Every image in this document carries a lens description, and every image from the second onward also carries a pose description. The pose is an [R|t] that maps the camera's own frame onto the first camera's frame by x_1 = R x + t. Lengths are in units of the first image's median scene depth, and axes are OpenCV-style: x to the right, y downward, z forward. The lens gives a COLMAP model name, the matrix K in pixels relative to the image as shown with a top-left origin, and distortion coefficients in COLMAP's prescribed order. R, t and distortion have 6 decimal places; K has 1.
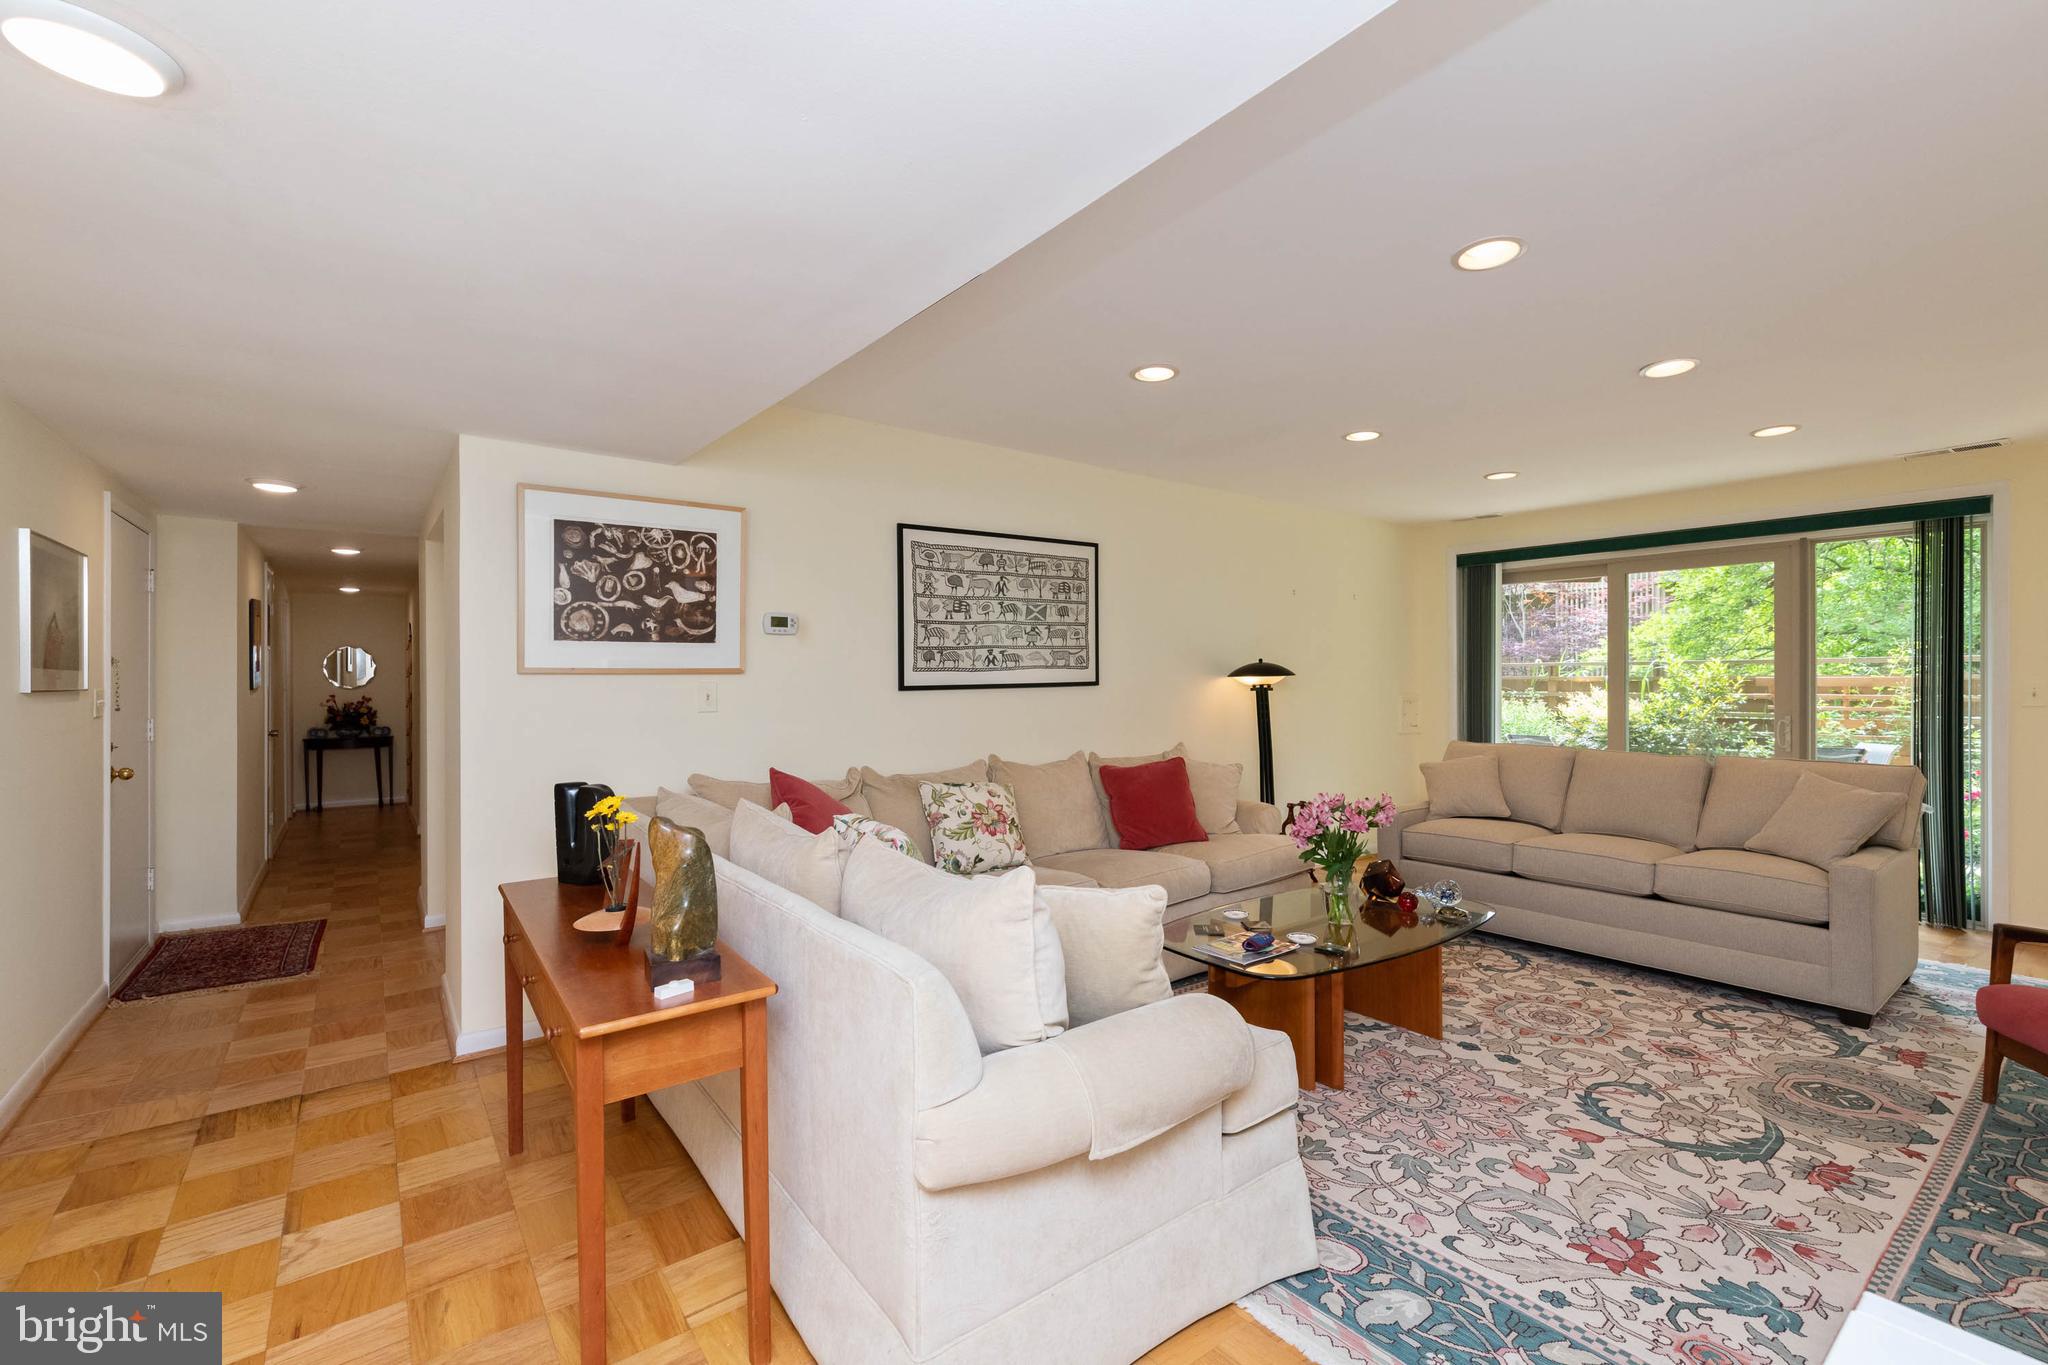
lens RADIAL K [[879.4, 0, 1030.8], [0, 879.4, 674.6], [0, 0, 1]] dist [0.001377, -0.000411]
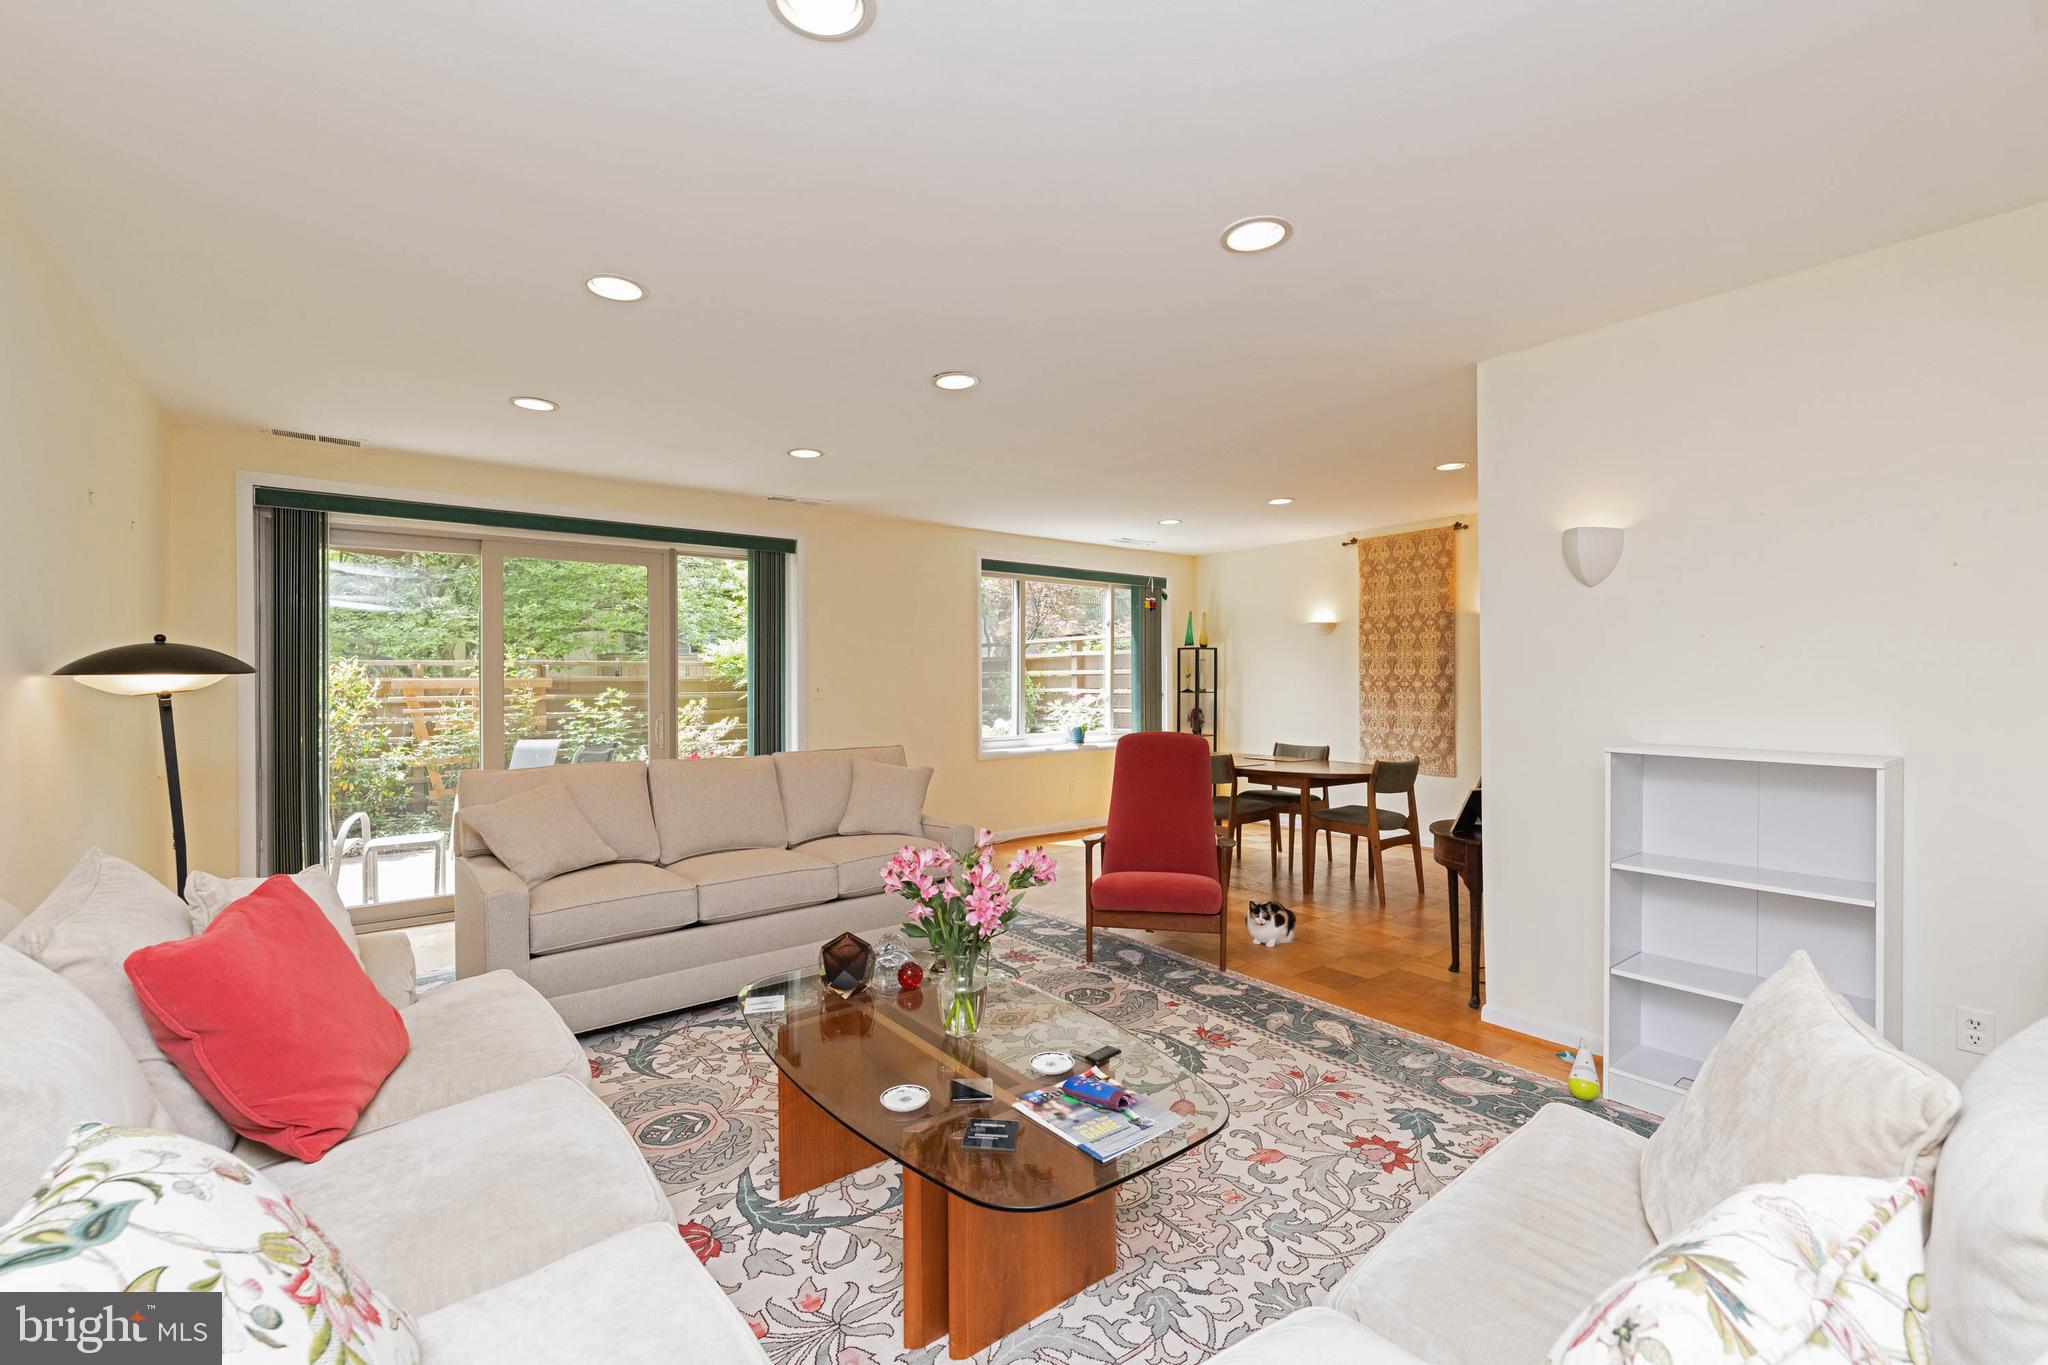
lens RADIAL K [[879.4, 0, 1025.4], [0, 879.4, 683.8], [0, 0, 1]] dist [0.001377, -0.000411]
pose [[-0.014102, -0.005197, 0.999887, -0.348811], [0.000911, 0.999986, 0.005210, 0.008459], [-0.999900, 0.000985, -0.014097, 1.008942]]
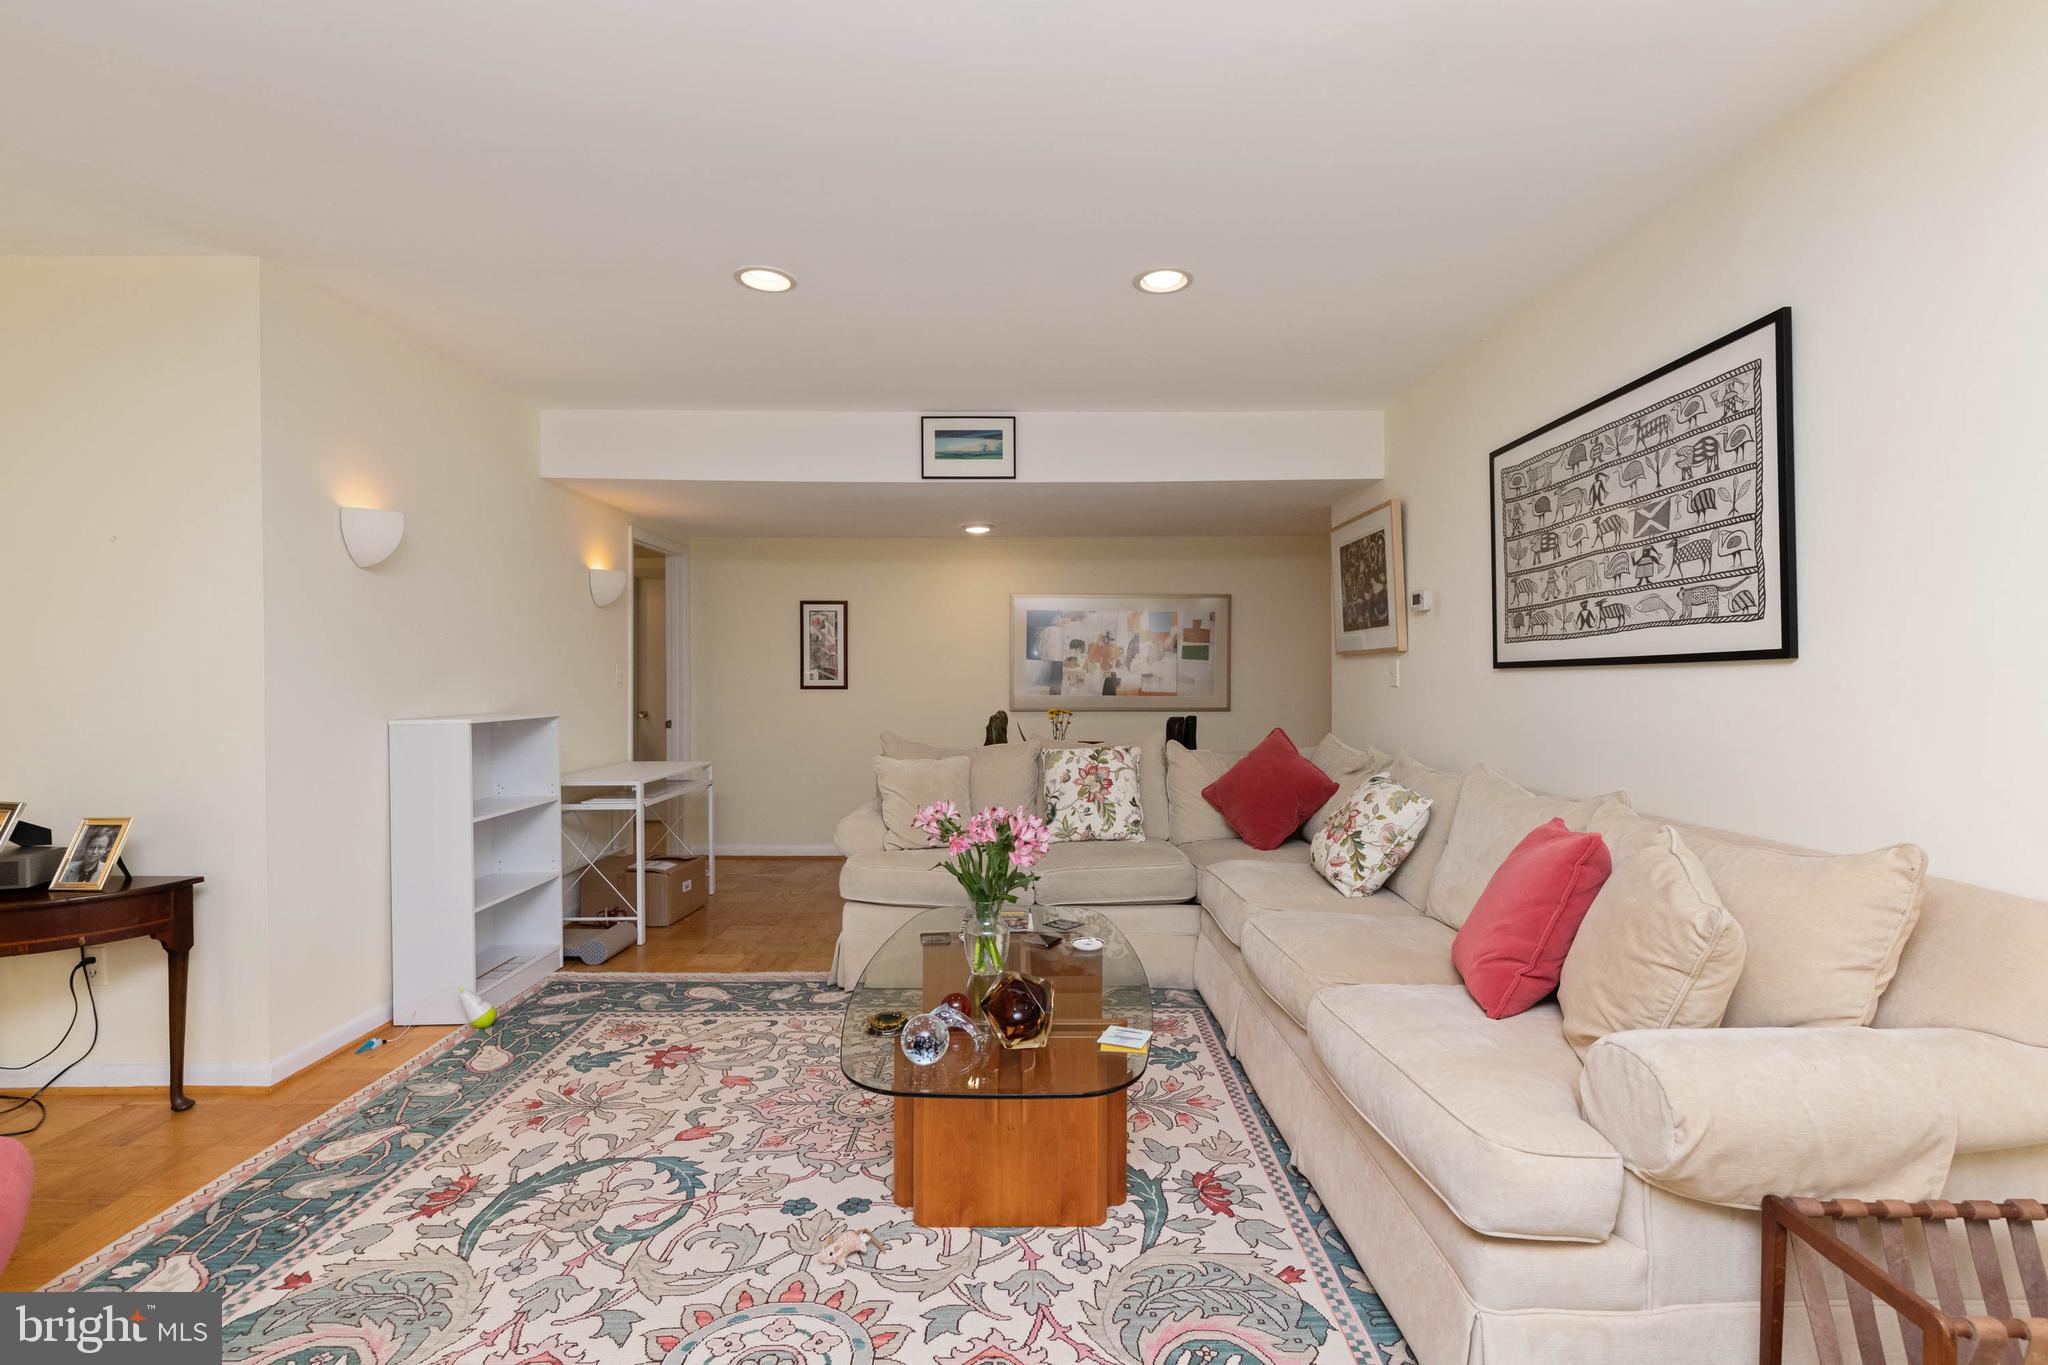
lens RADIAL K [[879.4, 0, 1036.1], [0, 879.4, 675.5], [0, 0, 1]] dist [0.001377, -0.000411]
pose [[-0.590884, 0.005822, -0.806736, 0.982462], [0.006215, 0.999977, 0.002665, 0.027381], [0.806733, -0.003439, -0.590907, 1.556857]]
